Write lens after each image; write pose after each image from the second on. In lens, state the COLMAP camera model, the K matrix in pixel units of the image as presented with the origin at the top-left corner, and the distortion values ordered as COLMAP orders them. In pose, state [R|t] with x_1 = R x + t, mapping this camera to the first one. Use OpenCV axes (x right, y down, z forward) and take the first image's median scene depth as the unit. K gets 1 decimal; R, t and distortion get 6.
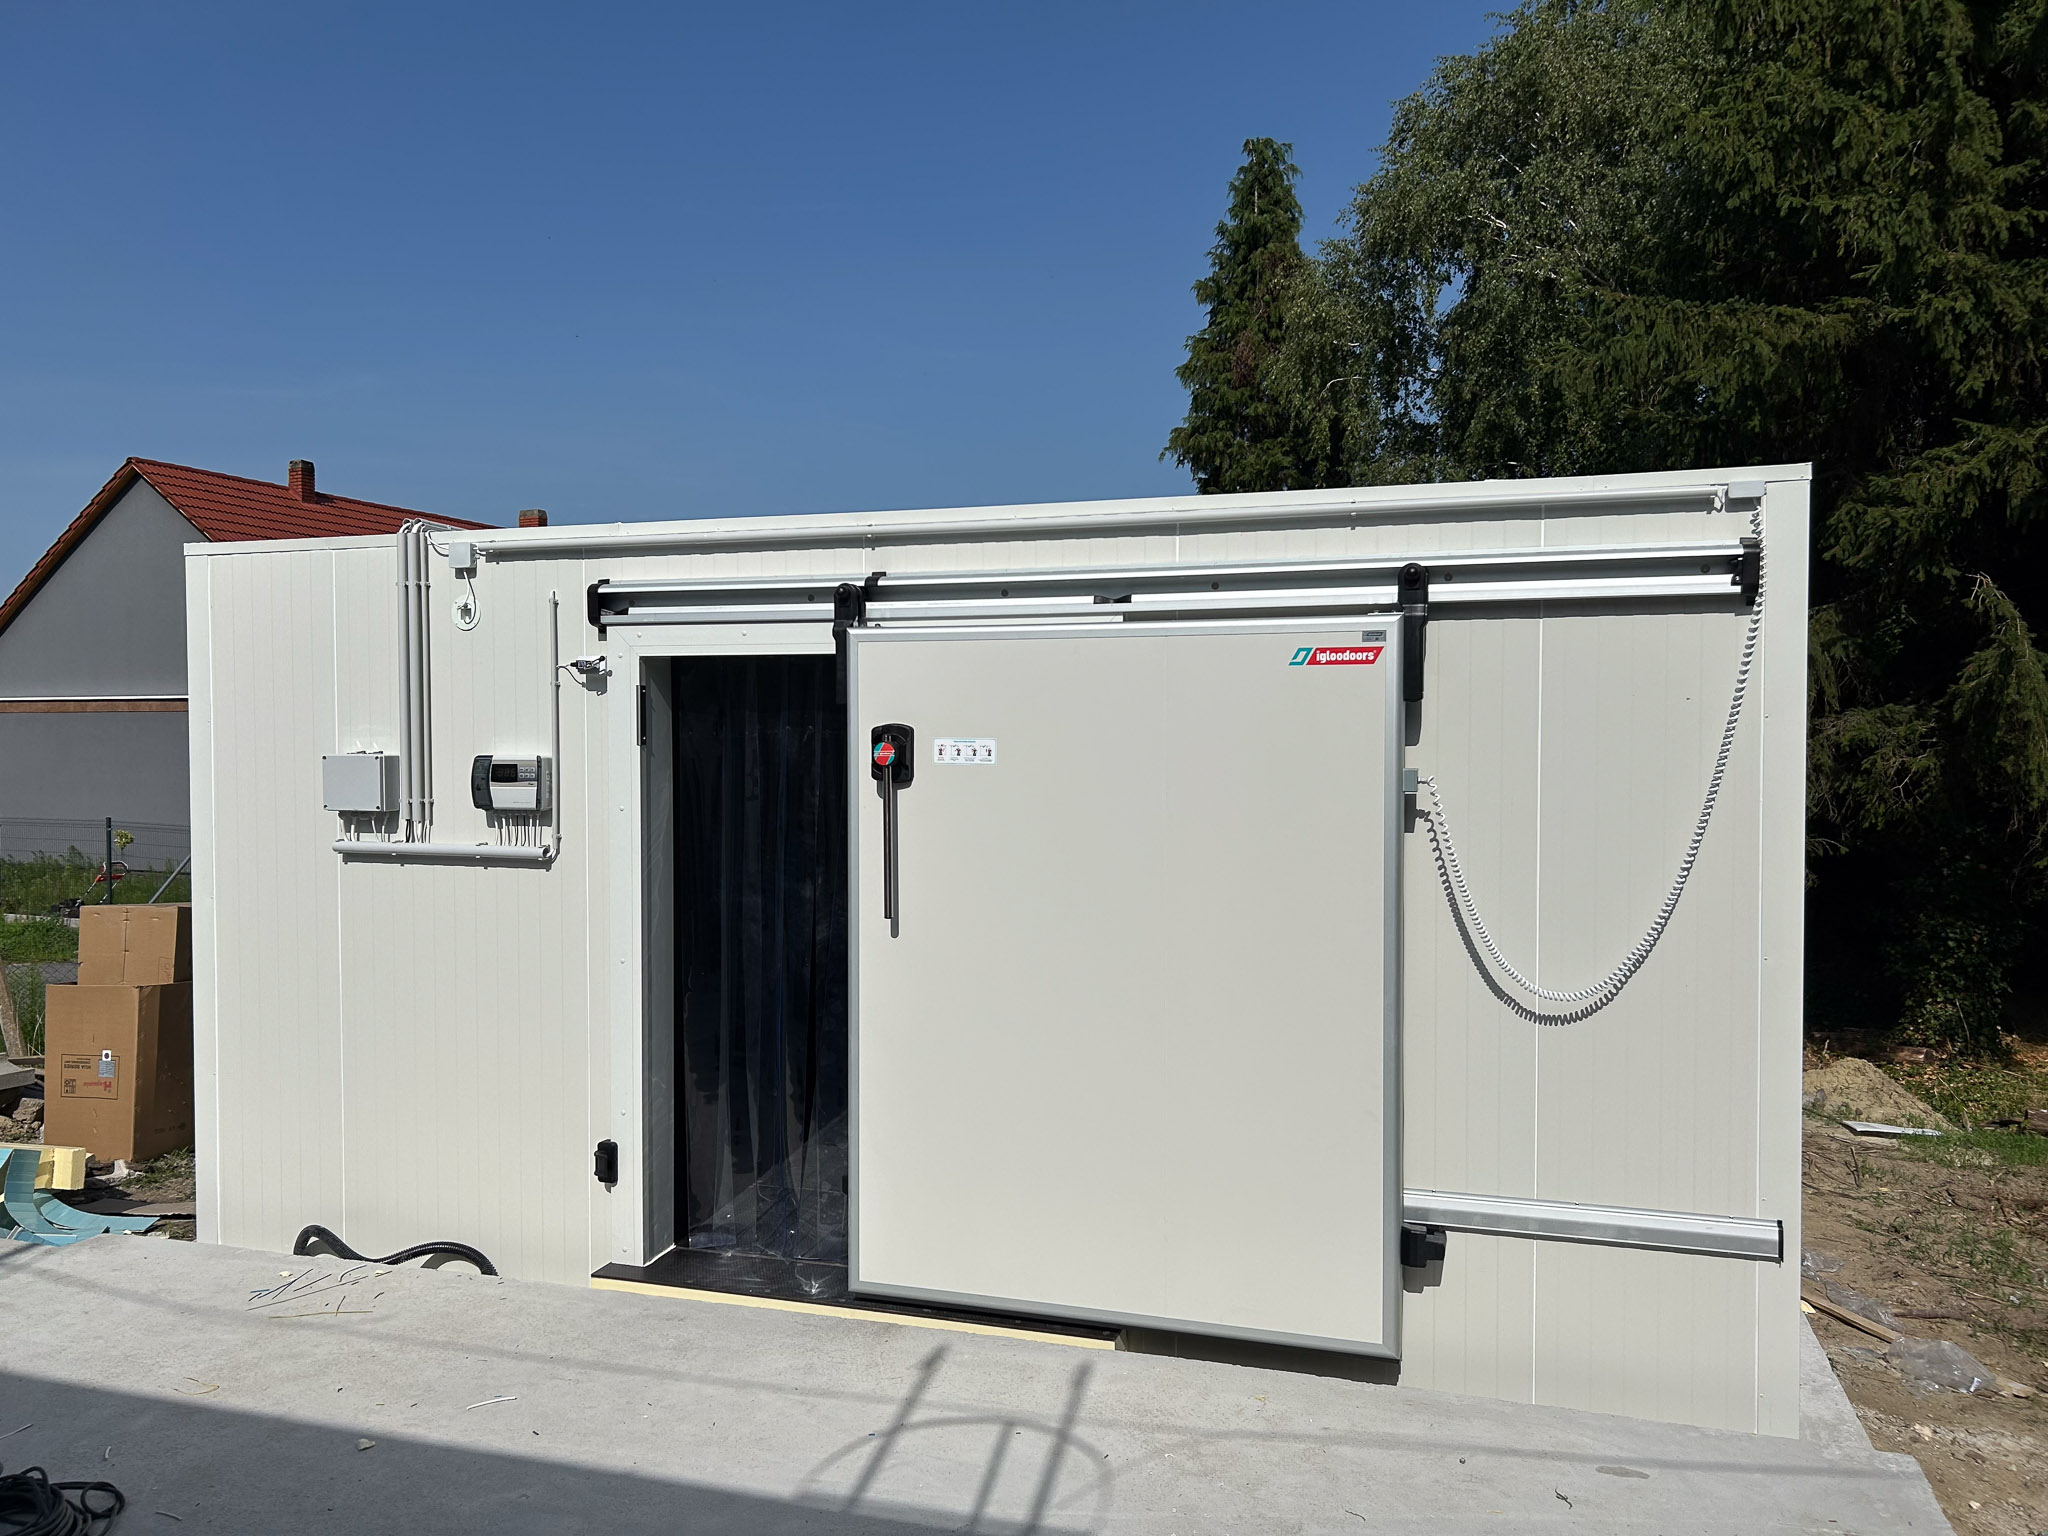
lens RADIAL K [[1502.1, 0, 1024.0], [0, 1502.1, 768.0], [0, 0, 1]] dist [0.013069, -0.001957]
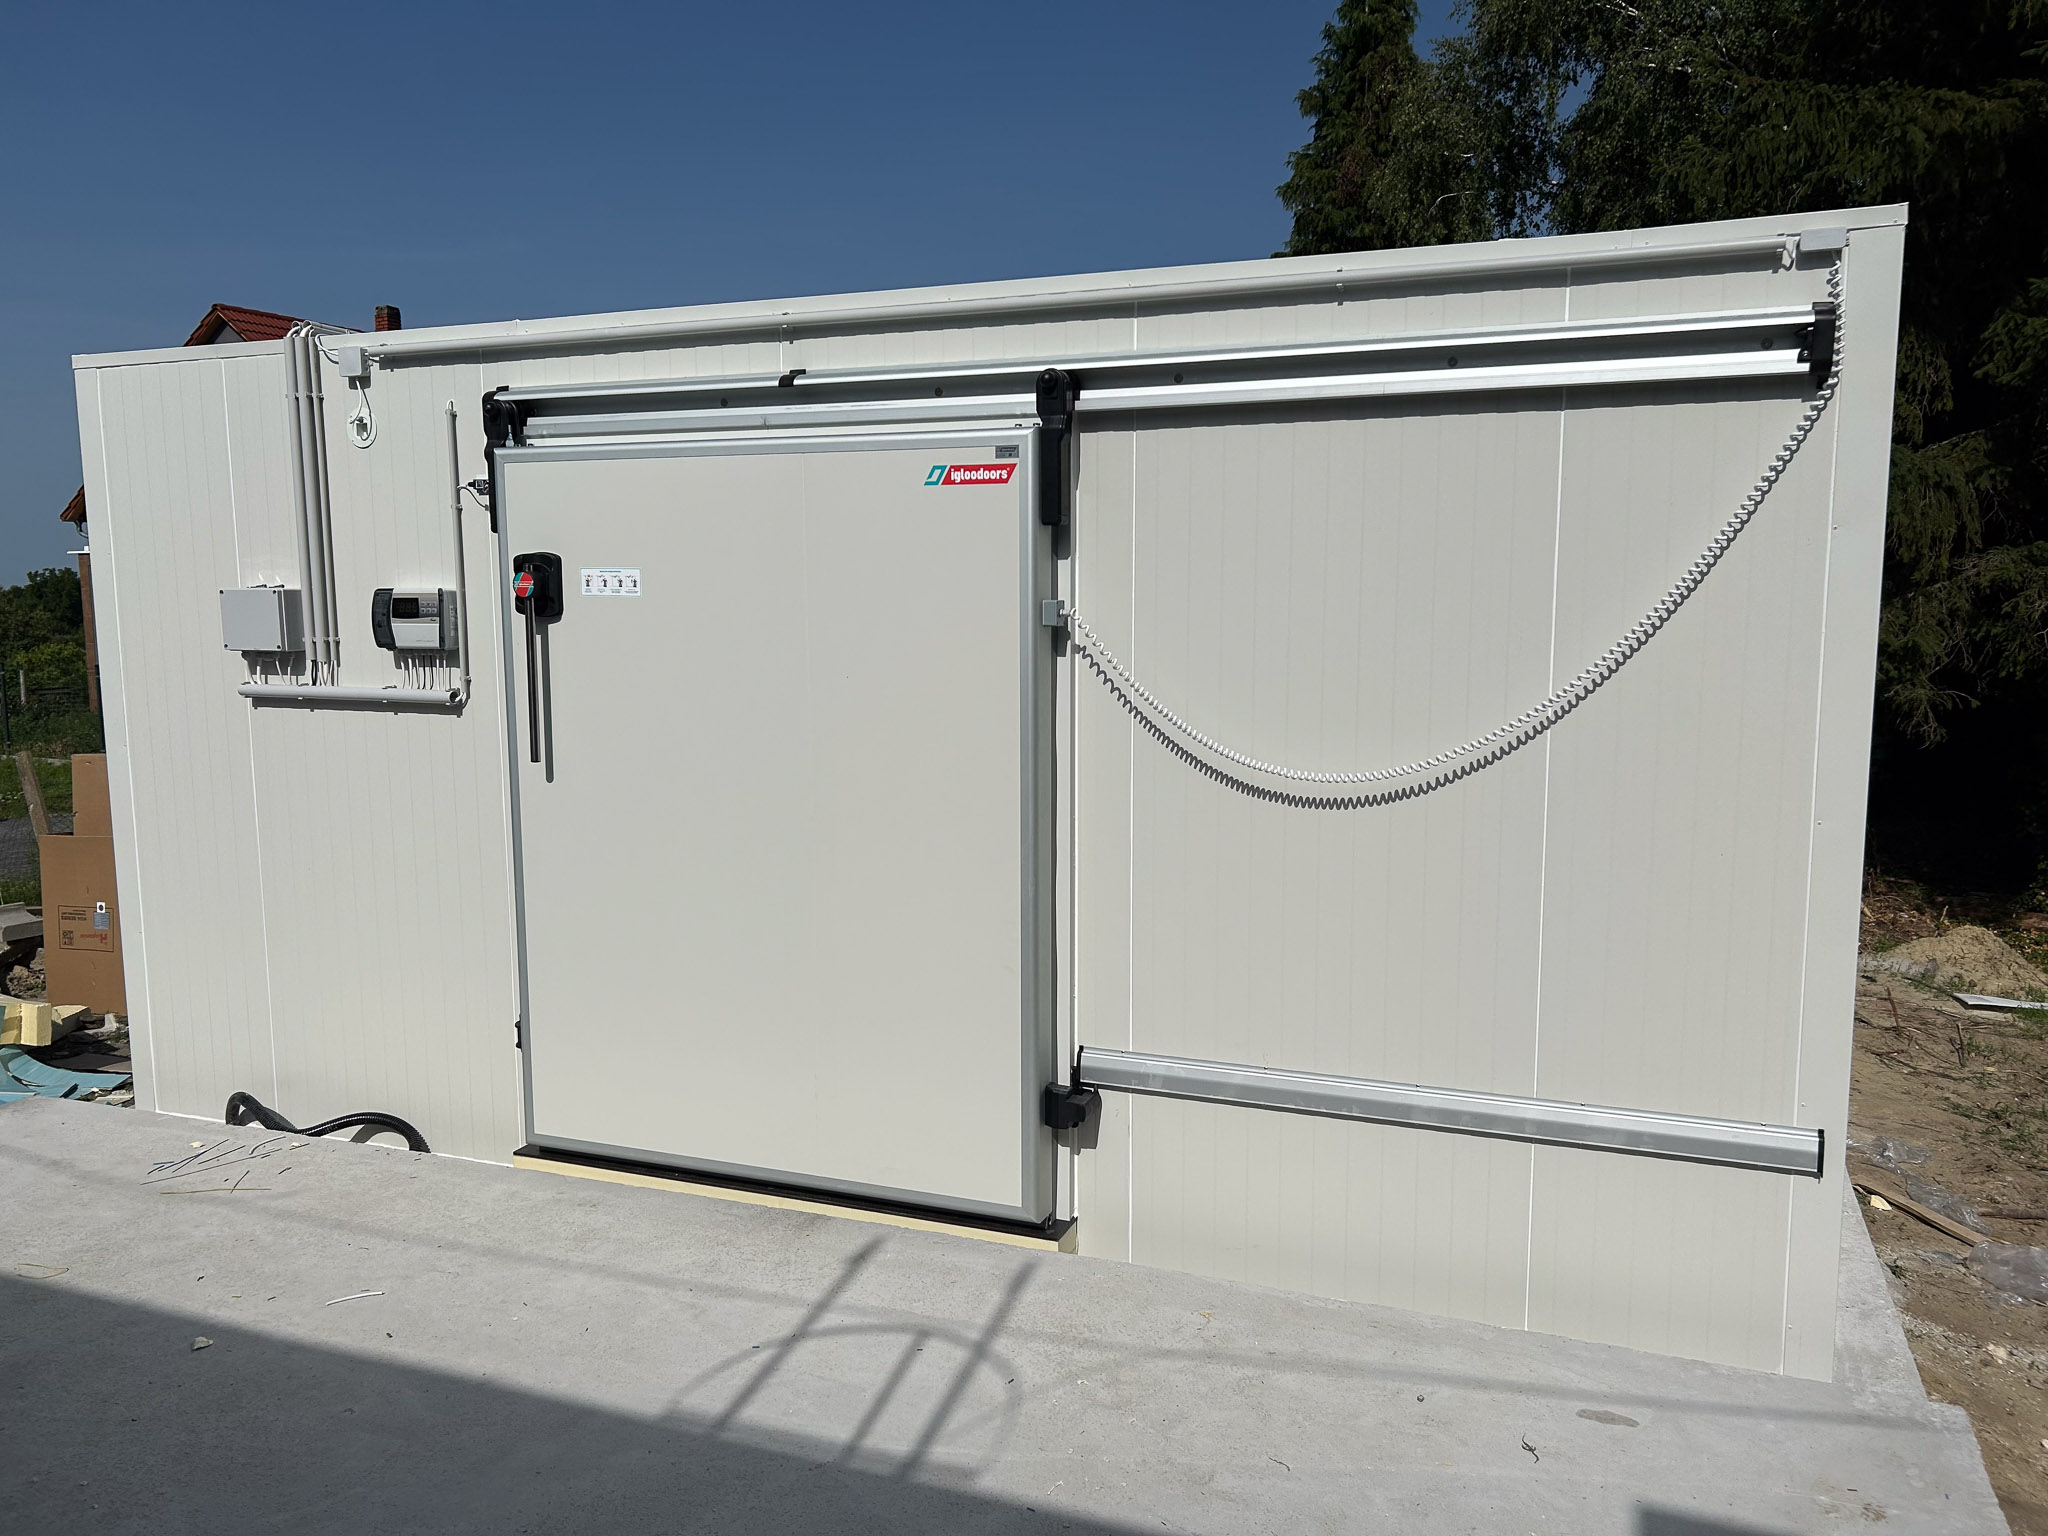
lens RADIAL K [[1535.4, 0, 1024.0], [0, 1535.4, 768.0], [0, 0, 1]] dist [0.010191, 0.002436]
pose [[0.998128, 0.004143, -0.061011, 0.077800], [0.001768, 0.995331, 0.096509, 0.010286], [0.061126, -0.096436, 0.993460, 0.097690]]
